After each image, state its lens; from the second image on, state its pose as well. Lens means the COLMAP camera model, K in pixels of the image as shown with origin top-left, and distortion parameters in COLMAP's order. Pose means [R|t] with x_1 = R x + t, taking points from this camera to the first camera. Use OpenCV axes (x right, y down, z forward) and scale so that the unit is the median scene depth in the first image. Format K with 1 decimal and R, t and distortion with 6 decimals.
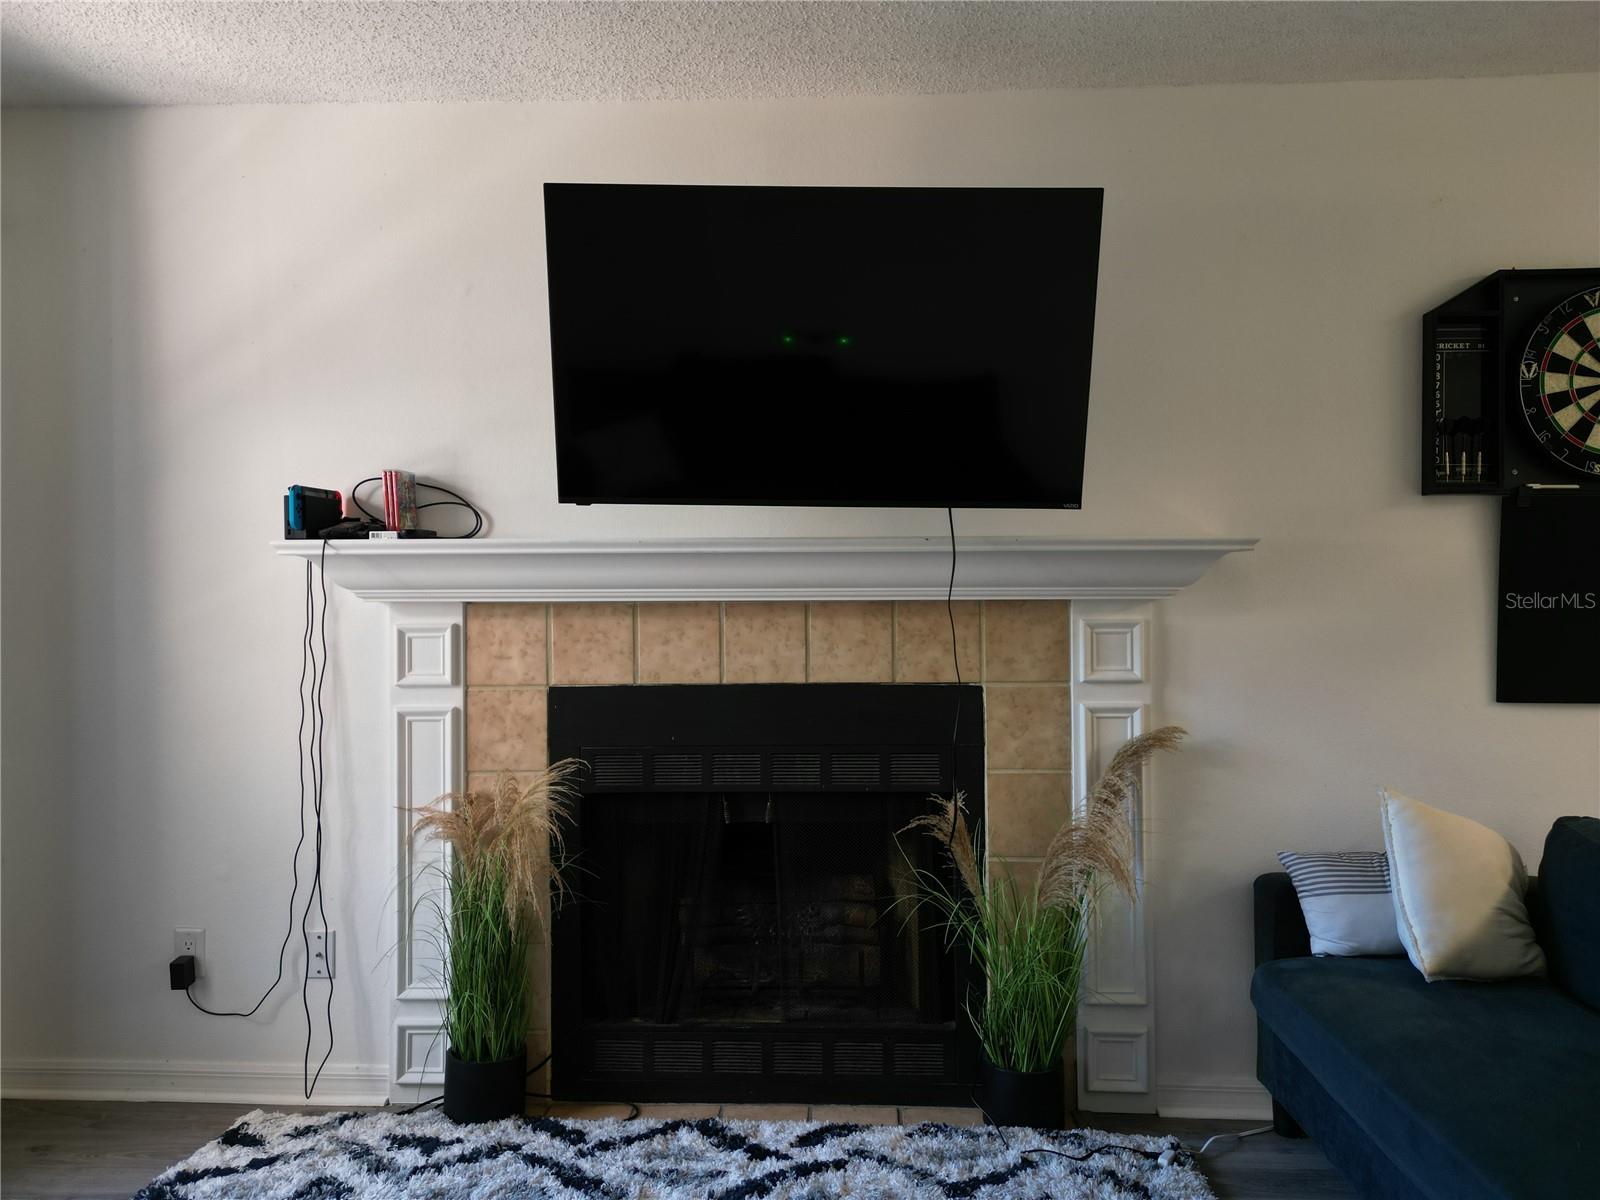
lens RADIAL K [[1125.2, 0, 804.5], [0, 1125.2, 602.9], [0, 0, 1]] dist [0.107670, -0.129758]
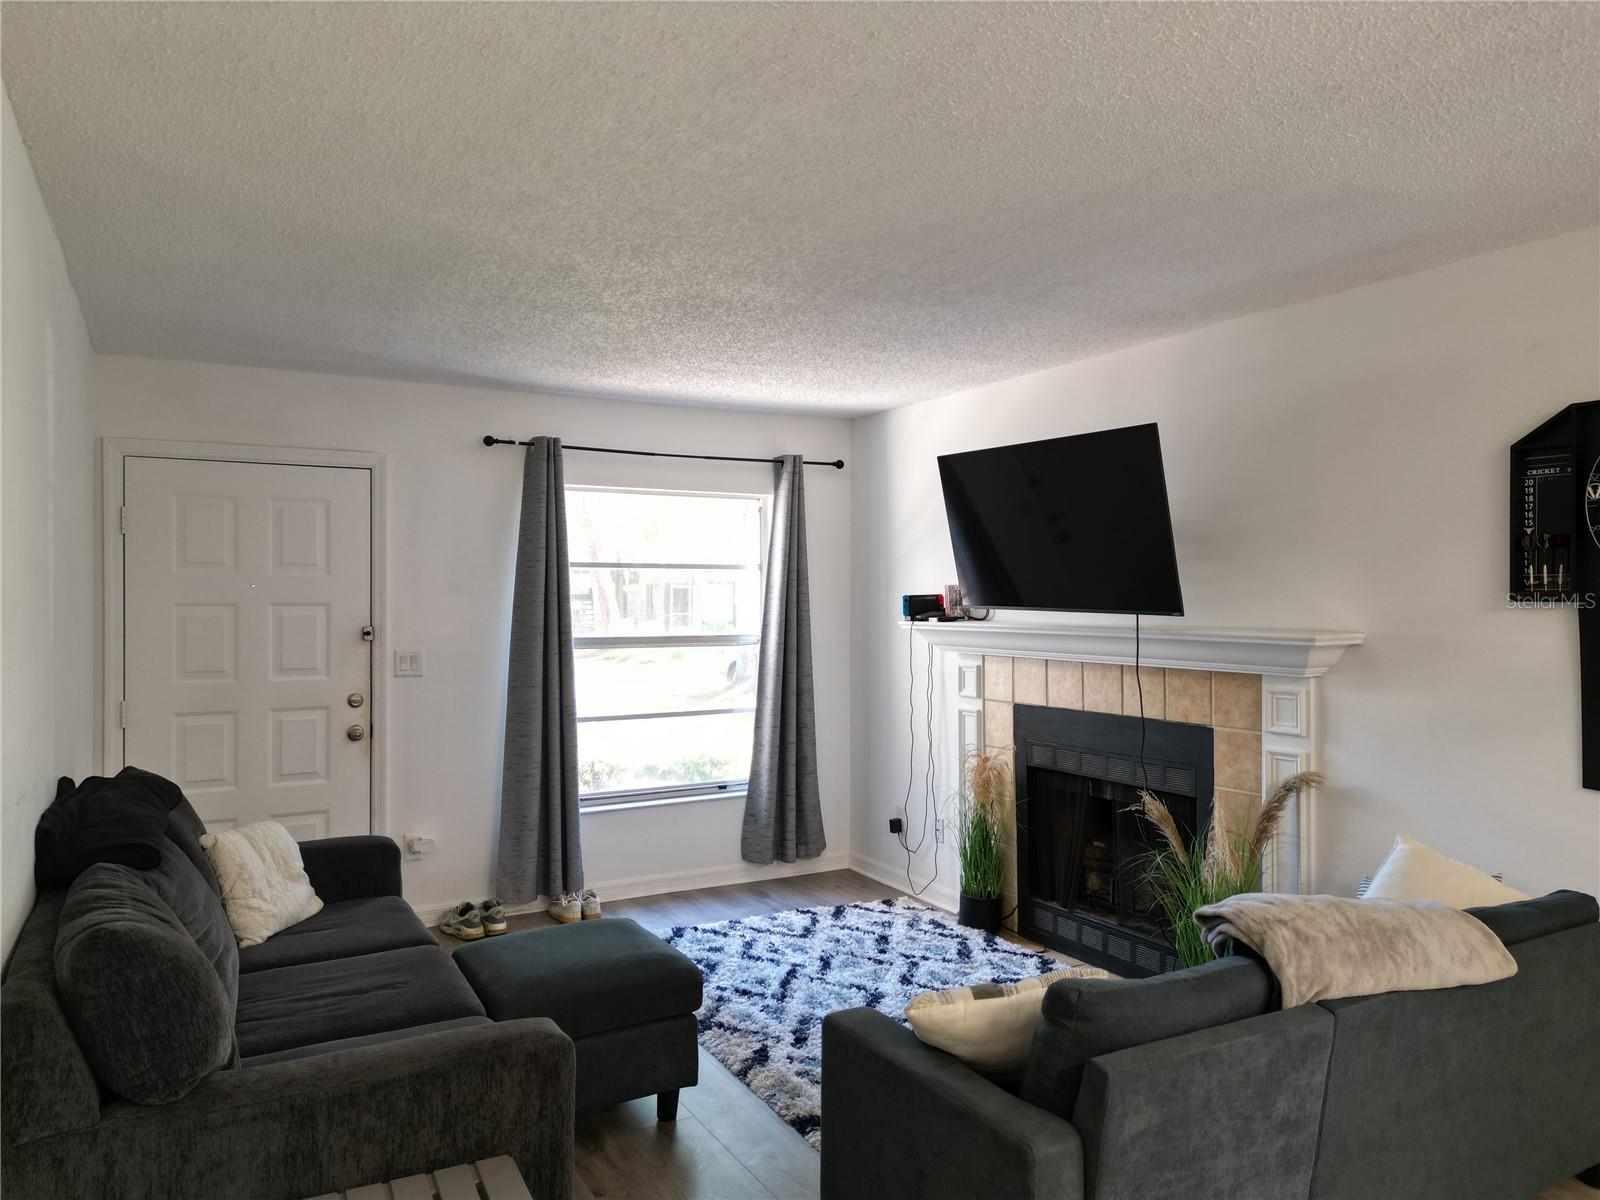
lens RADIAL K [[1125.2, 0, 804.5], [0, 1125.2, 602.9], [0, 0, 1]] dist [0.107670, -0.129758]
pose [[0.527974, 0.007033, -0.849232, 1.133519], [-0.006270, 0.999971, 0.004383, -0.091639], [0.849238, 0.003011, 0.528002, -0.227267]]
